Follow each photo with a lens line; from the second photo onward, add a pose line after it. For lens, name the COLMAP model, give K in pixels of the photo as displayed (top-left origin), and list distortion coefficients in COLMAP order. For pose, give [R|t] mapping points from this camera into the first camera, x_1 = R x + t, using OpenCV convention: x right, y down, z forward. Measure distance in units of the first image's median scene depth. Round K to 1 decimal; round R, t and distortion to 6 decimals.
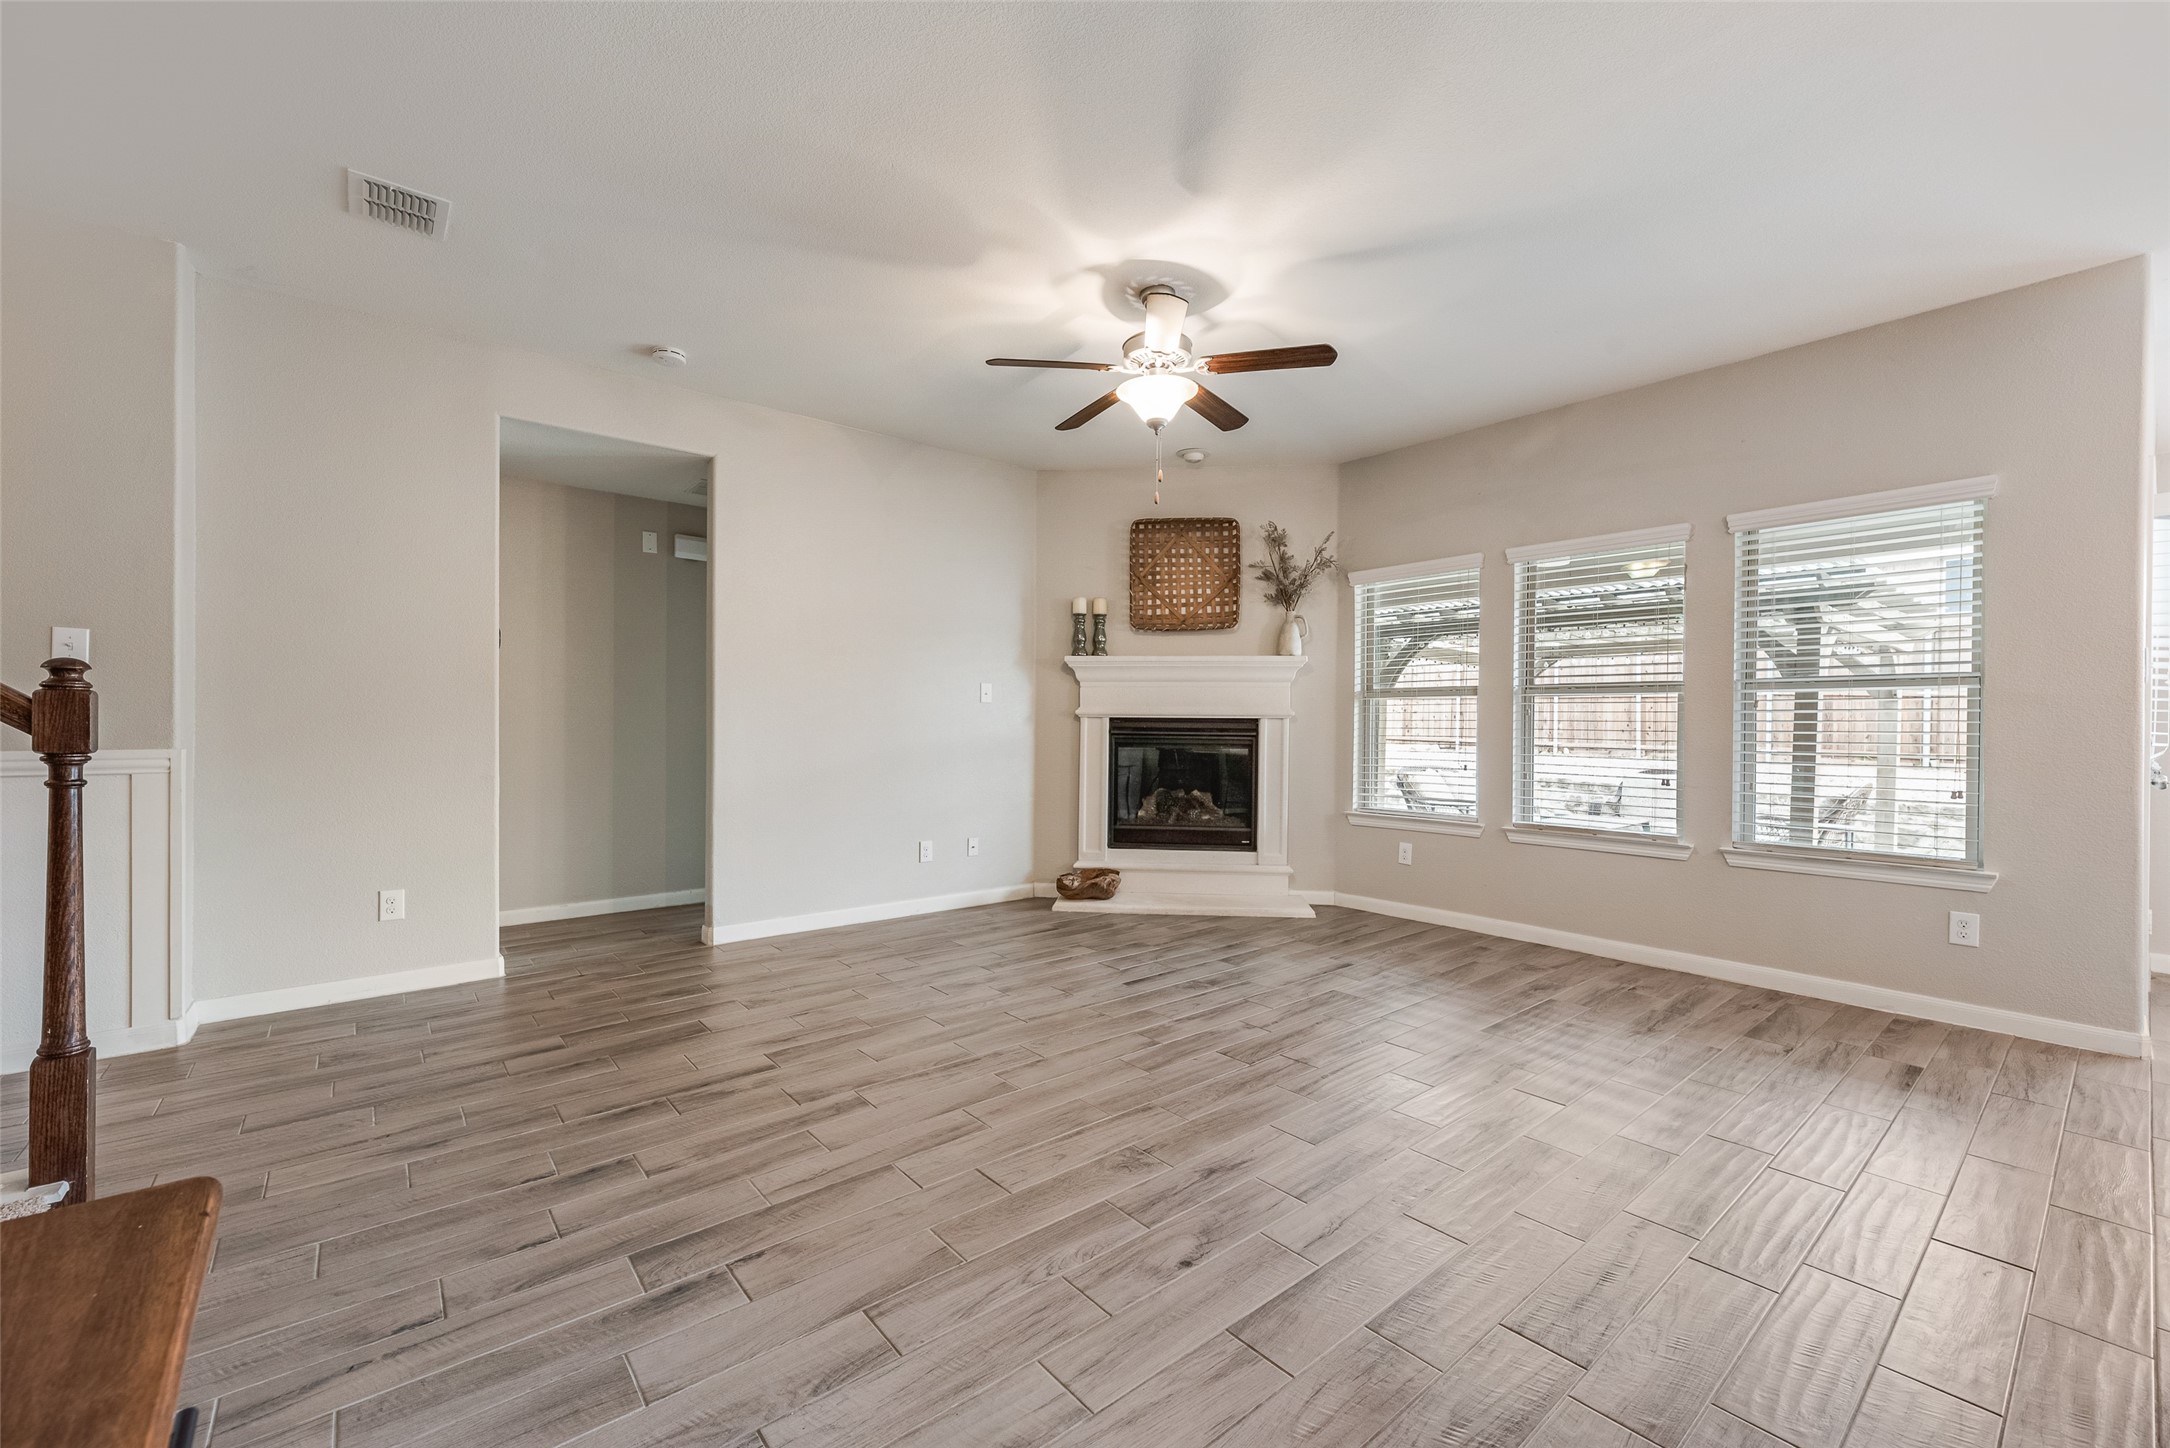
lens RADIAL K [[875.1, 0, 1084.9], [0, 875.1, 730.3], [0, 0, 1]] dist [-0.002592, -0.000106]
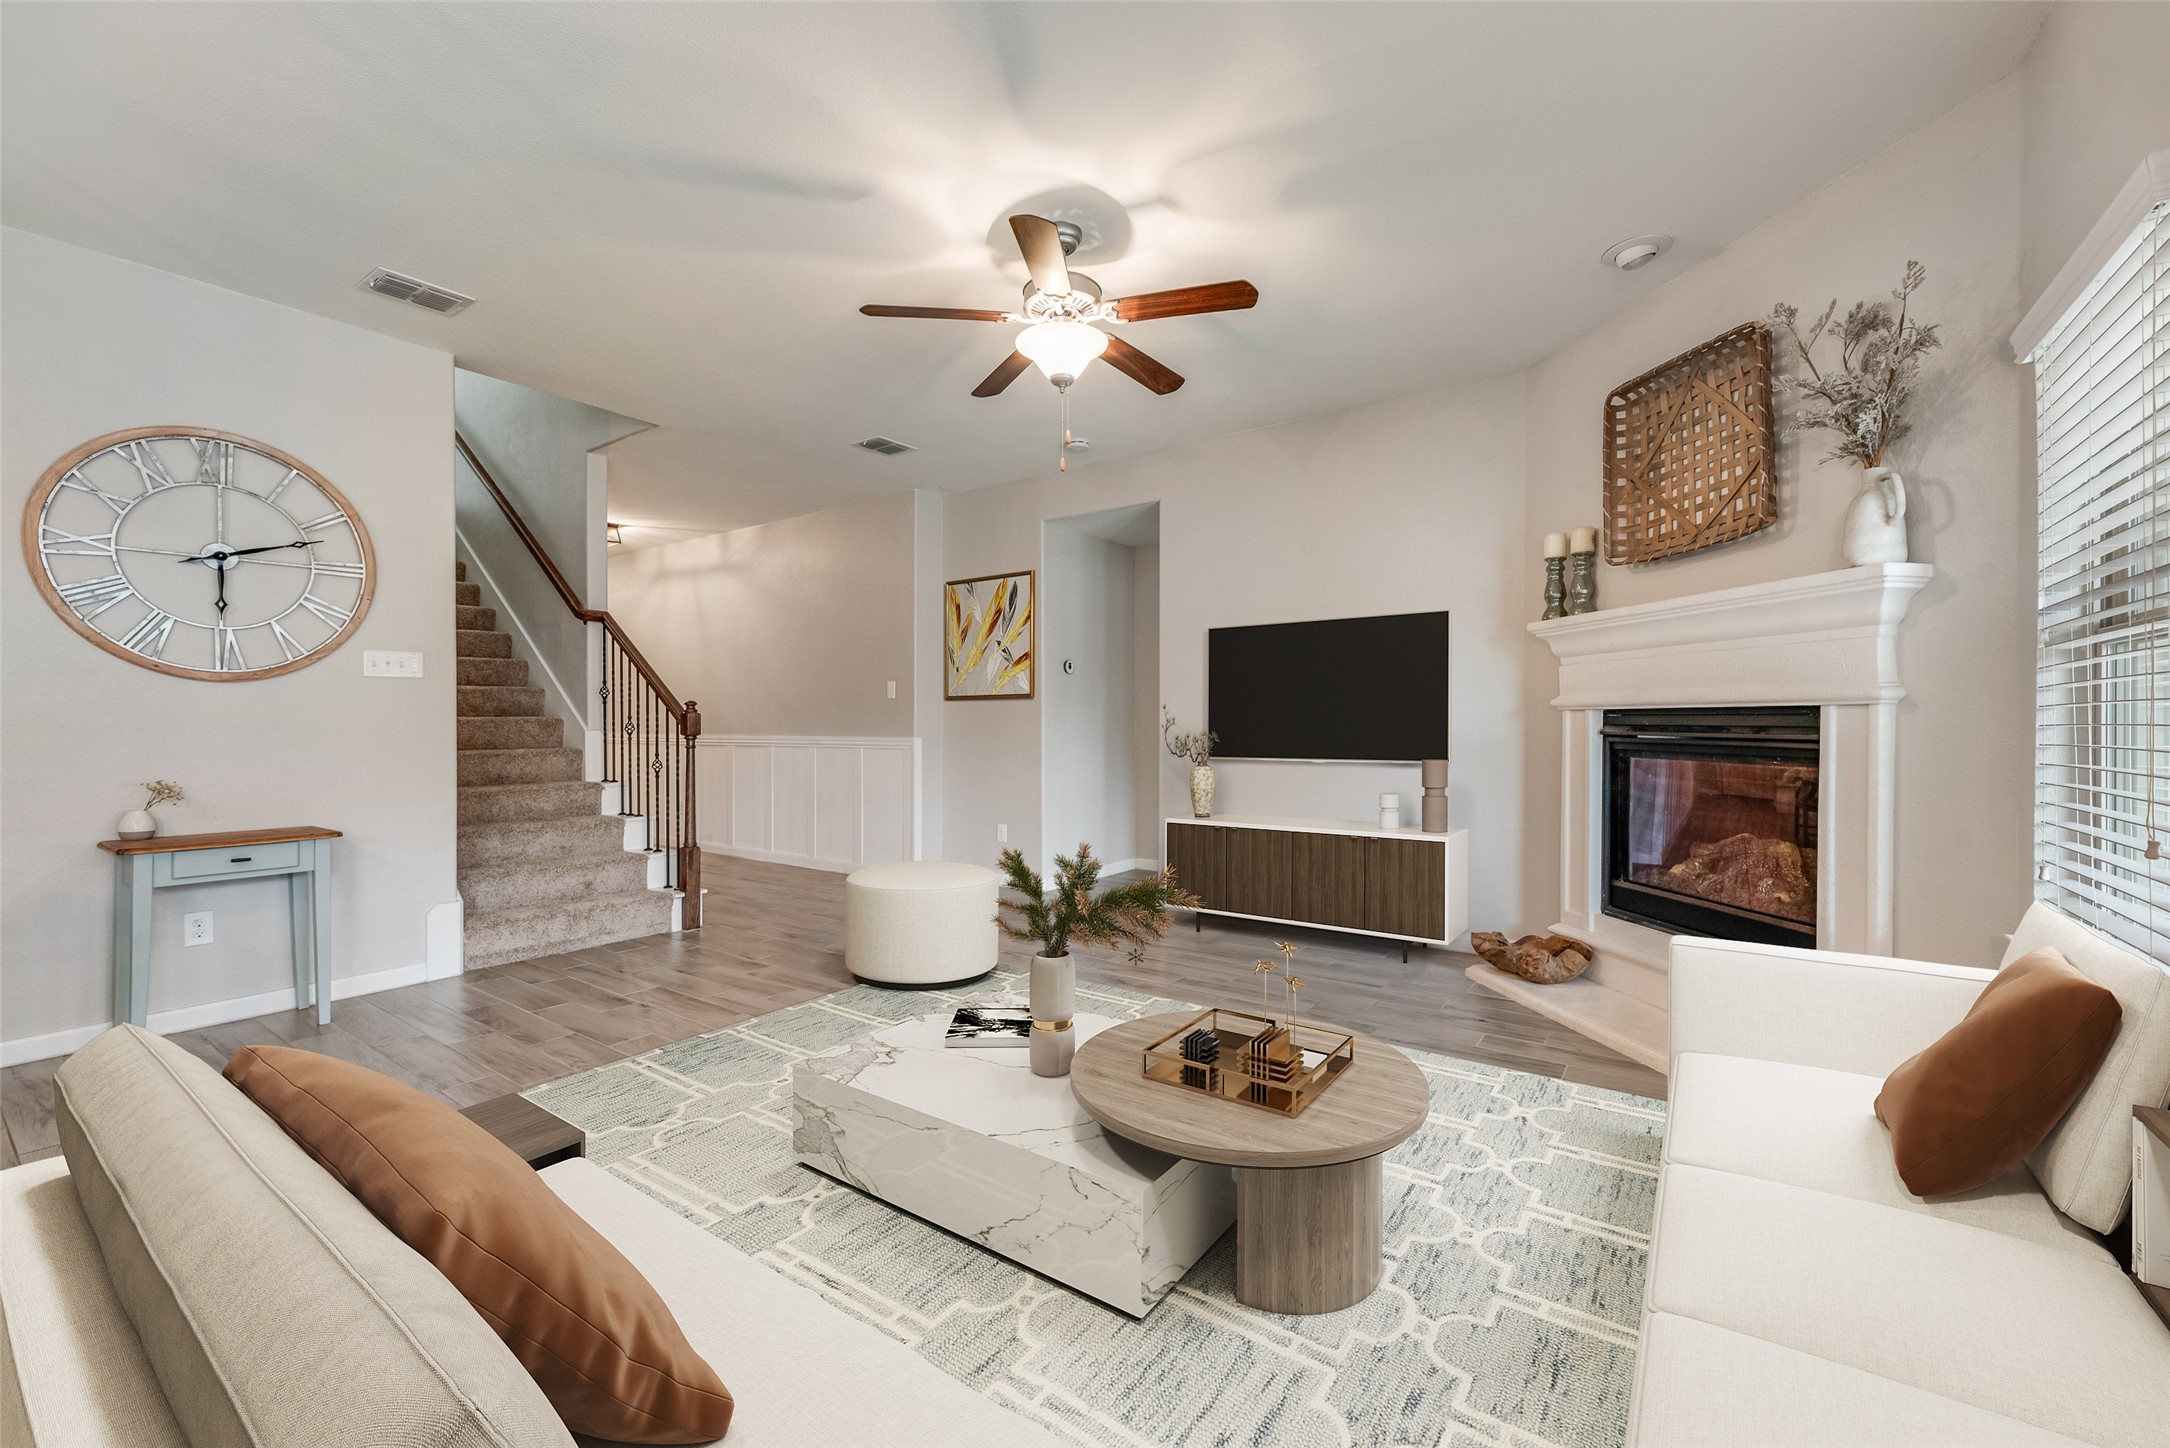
lens RADIAL K [[884.0, 0, 1091.1], [0, 884.0, 722.7], [0, 0, 1]] dist [0.003911, 0.000111]
pose [[0.254295, -0.006881, -0.967102, 0.585623], [-0.004173, 0.999958, -0.008213, 0.001923], [0.967118, 0.006124, 0.254256, 0.494442]]
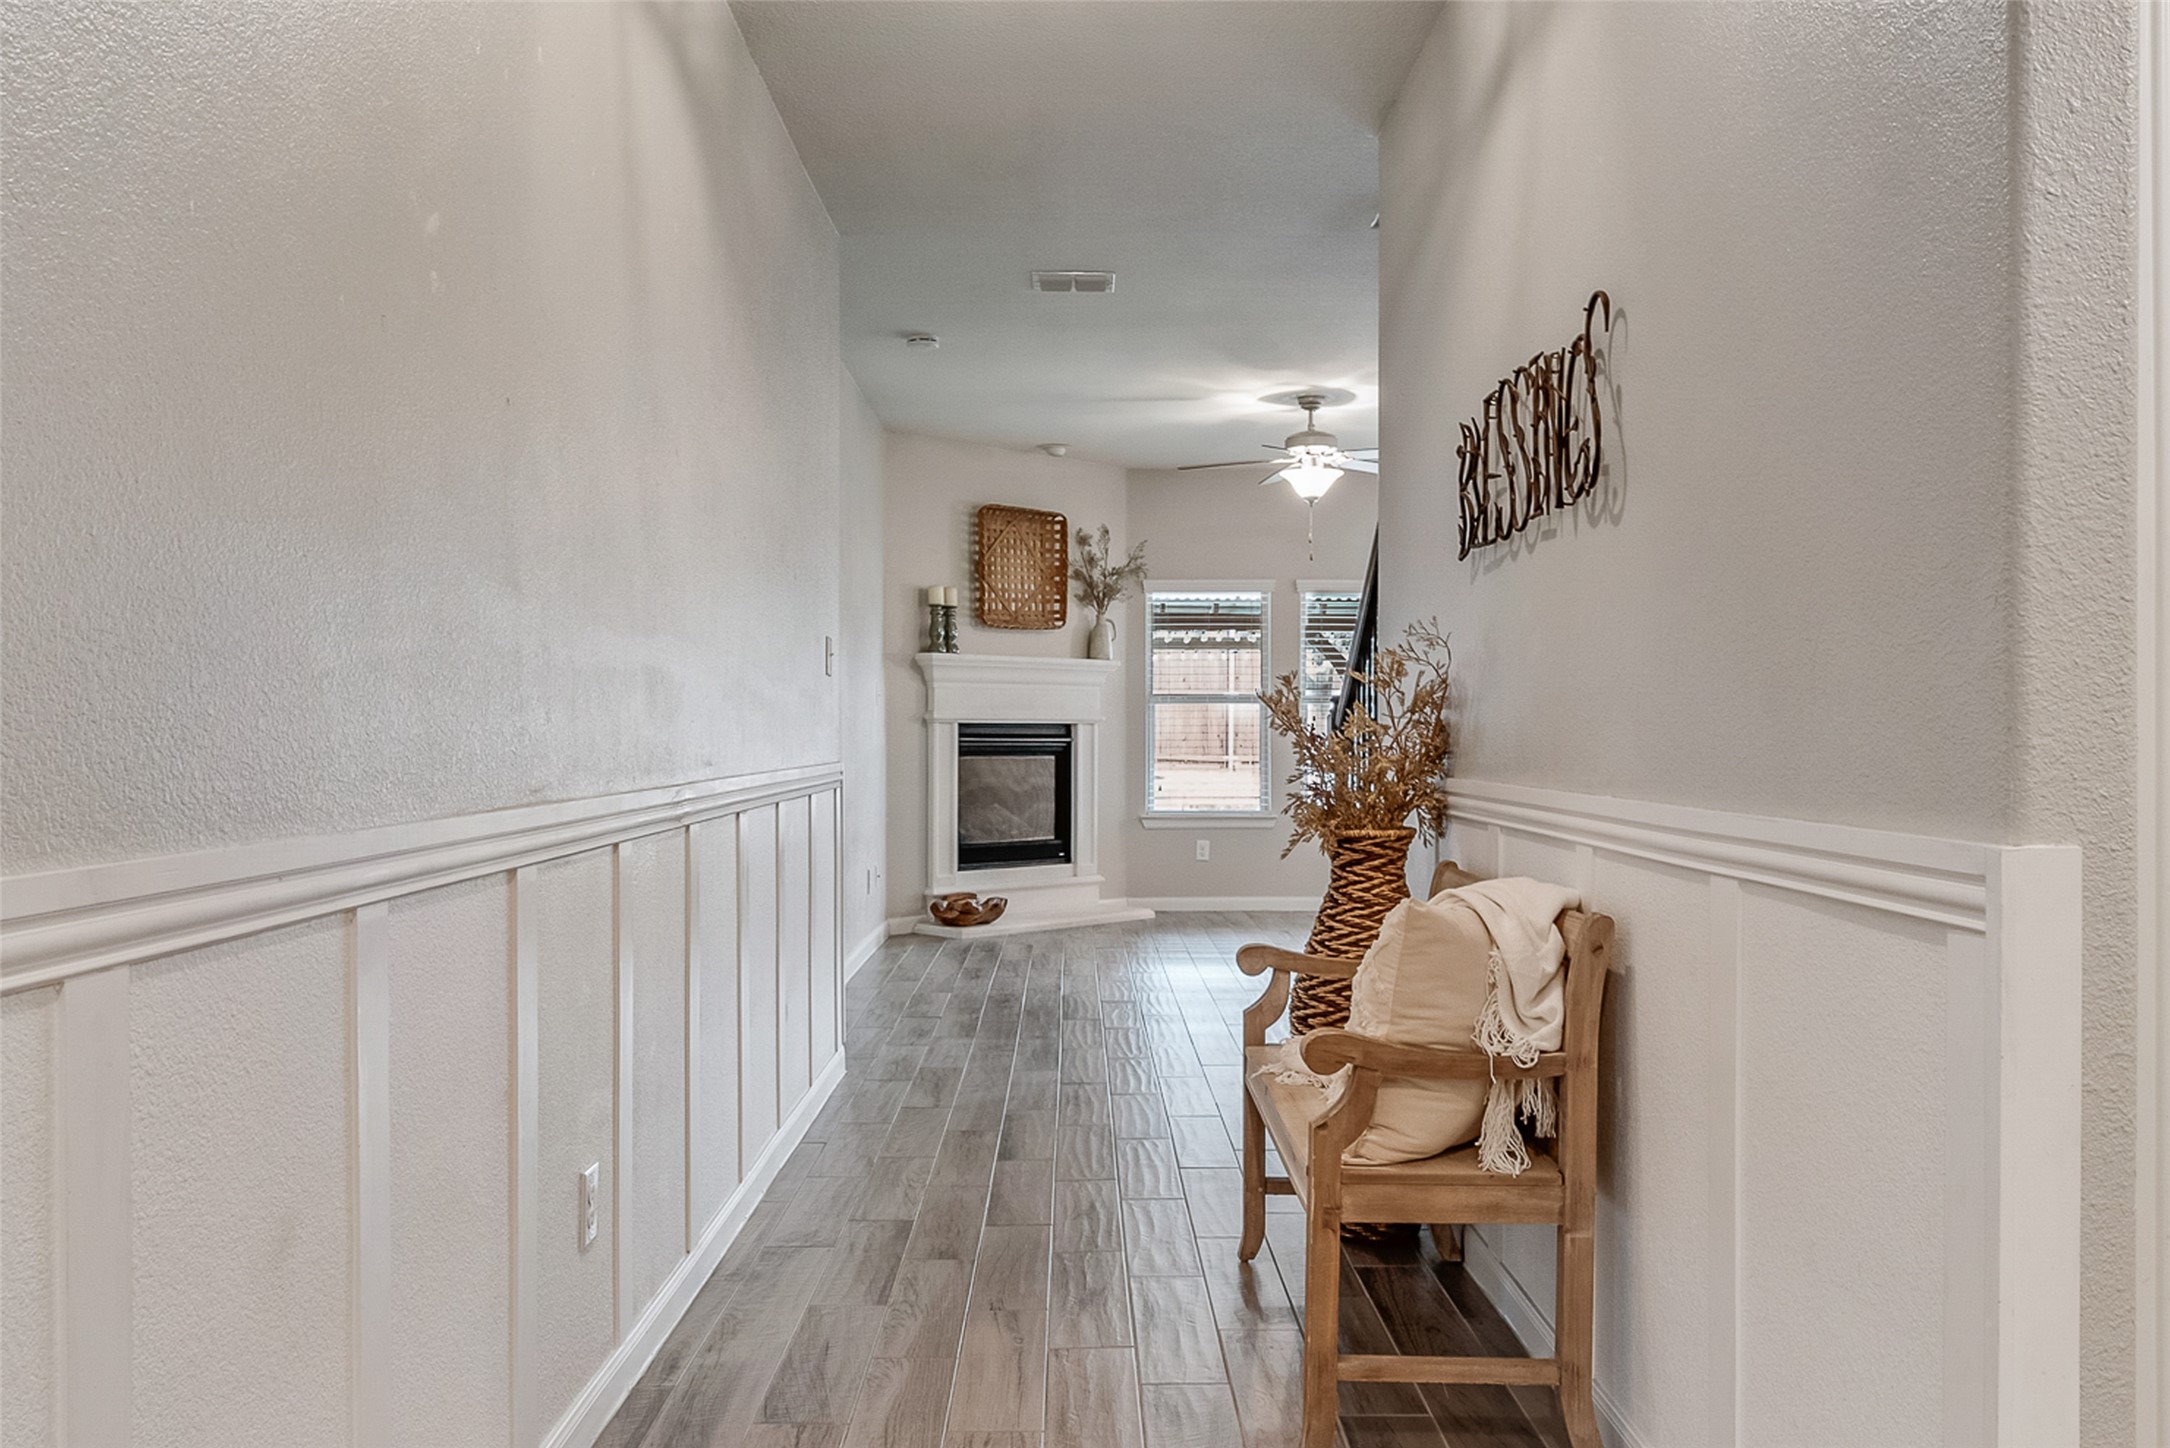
lens RADIAL K [[1785.0, 0, 1085.0], [0, 1785.0, 724.0], [0, 0, 1]] dist [0.001827, -0.000871]
pose [[0.629706, -0.001137, 0.776832, -1.345151], [0.006114, 0.999975, -0.003492, -0.006461], [-0.776809, 0.006949, 0.629698, -0.246739]]
